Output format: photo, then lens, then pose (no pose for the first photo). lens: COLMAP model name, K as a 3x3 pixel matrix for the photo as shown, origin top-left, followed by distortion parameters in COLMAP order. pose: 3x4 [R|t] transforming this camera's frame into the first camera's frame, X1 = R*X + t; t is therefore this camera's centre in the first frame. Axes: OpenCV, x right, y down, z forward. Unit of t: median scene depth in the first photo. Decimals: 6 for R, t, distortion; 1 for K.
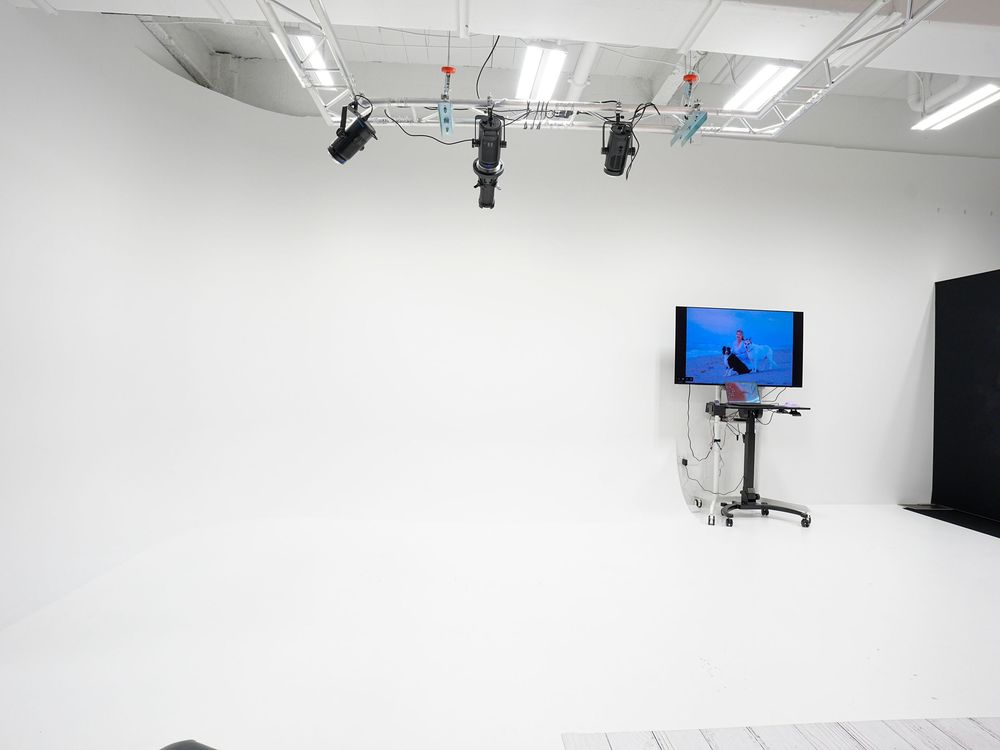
lens RADIAL K [[517.0, 0, 496.1], [0, 517.0, 375.4], [0, 0, 1]] dist [-0.084585, 0.039657]
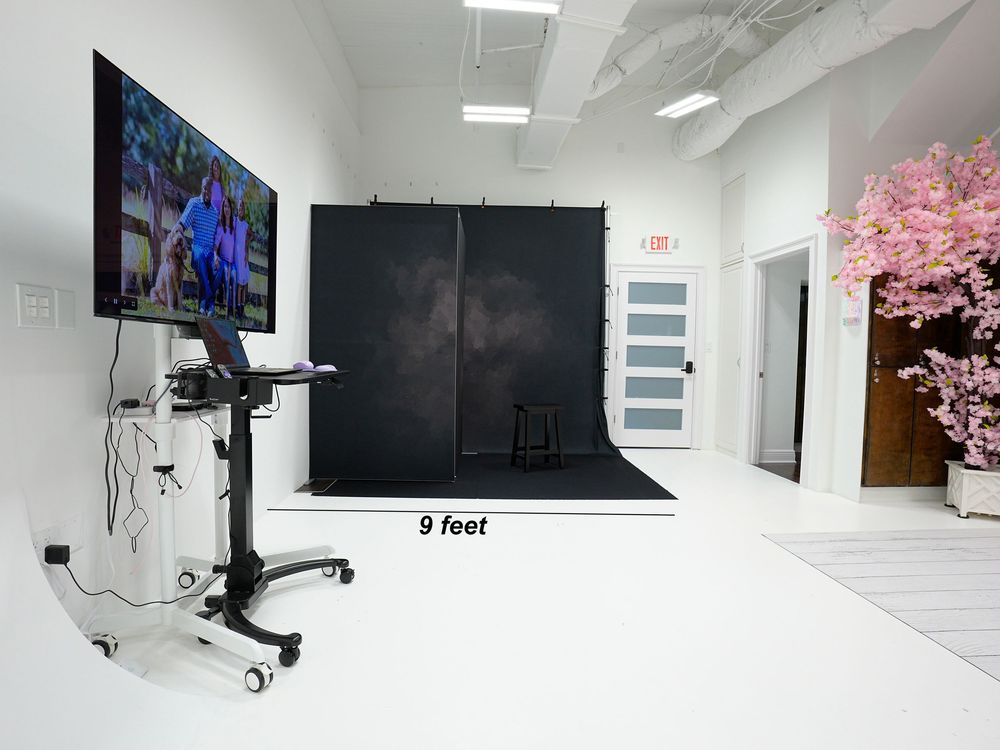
lens RADIAL K [[517.0, 0, 496.1], [0, 517.0, 375.4], [0, 0, 1]] dist [-0.084585, 0.039657]
pose [[0.010444, -0.068184, 0.997618, 0.061095], [-0.027696, 0.997270, 0.068450, 0.024837], [-0.999562, -0.028345, 0.008527, 0.769897]]
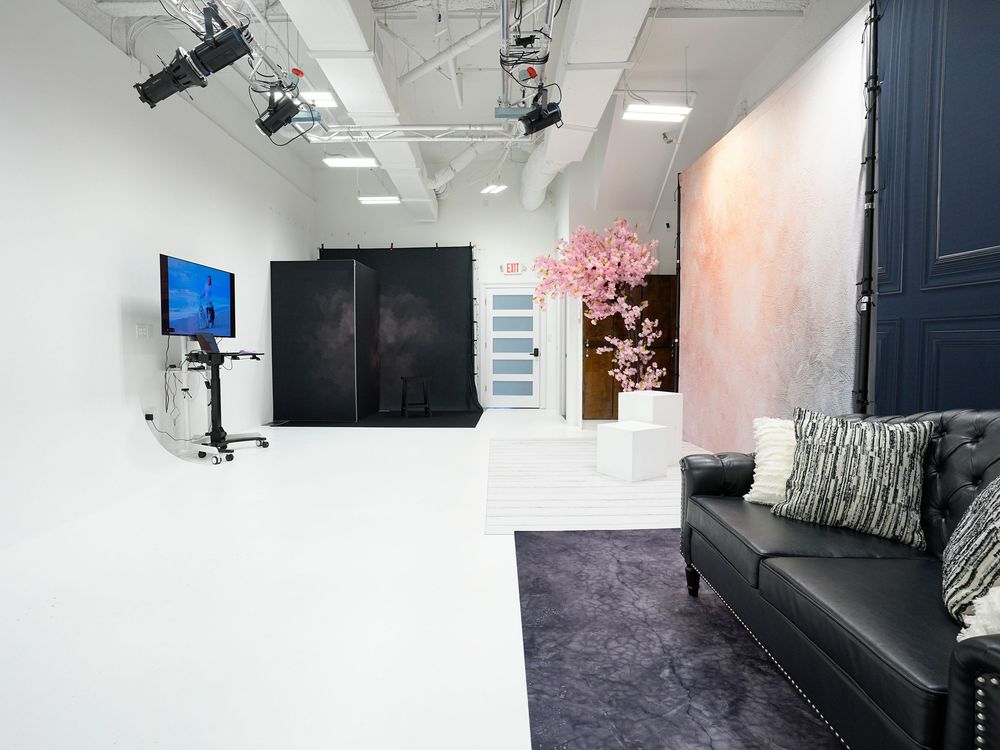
lens RADIAL K [[517.0, 0, 496.1], [0, 517.0, 375.4], [0, 0, 1]] dist [-0.084585, 0.039657]
pose [[0.065166, -0.078953, 0.994746, -0.560307], [-0.005689, 0.996819, 0.079490, 0.013864], [-0.997858, -0.010839, 0.064509, 0.312777]]
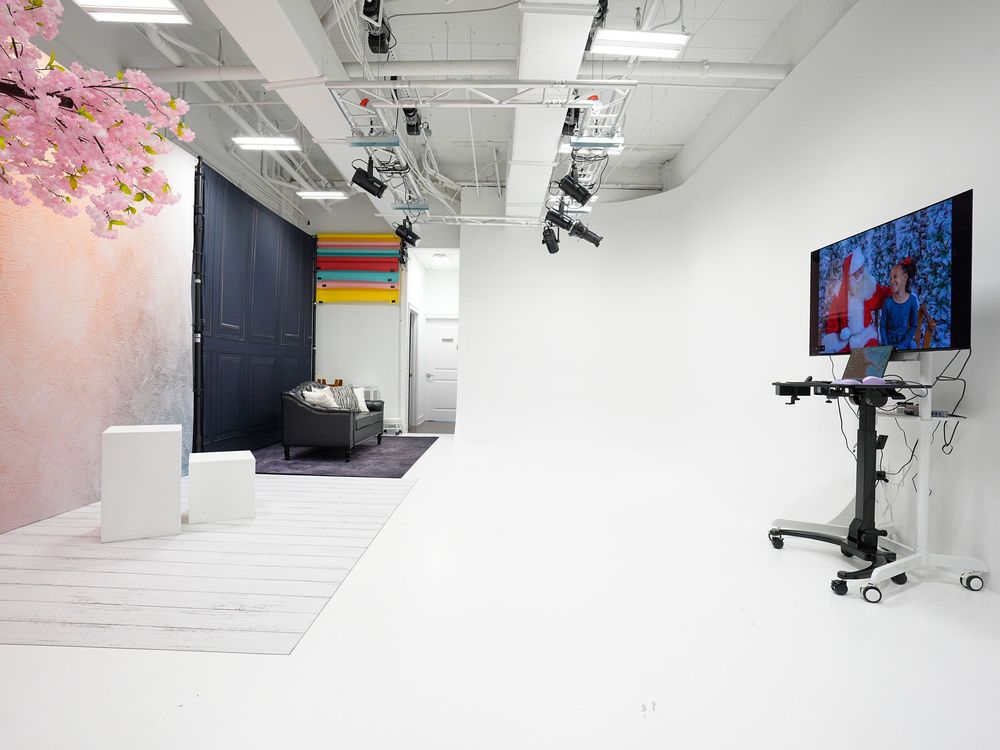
lens RADIAL K [[517.0, 0, 496.1], [0, 517.0, 375.4], [0, 0, 1]] dist [-0.084585, 0.039657]
pose [[-0.070306, -0.016287, -0.997392, 1.121593], [-0.009487, 0.999832, -0.015658, 0.061346], [0.997480, 0.008362, -0.070449, 0.598829]]
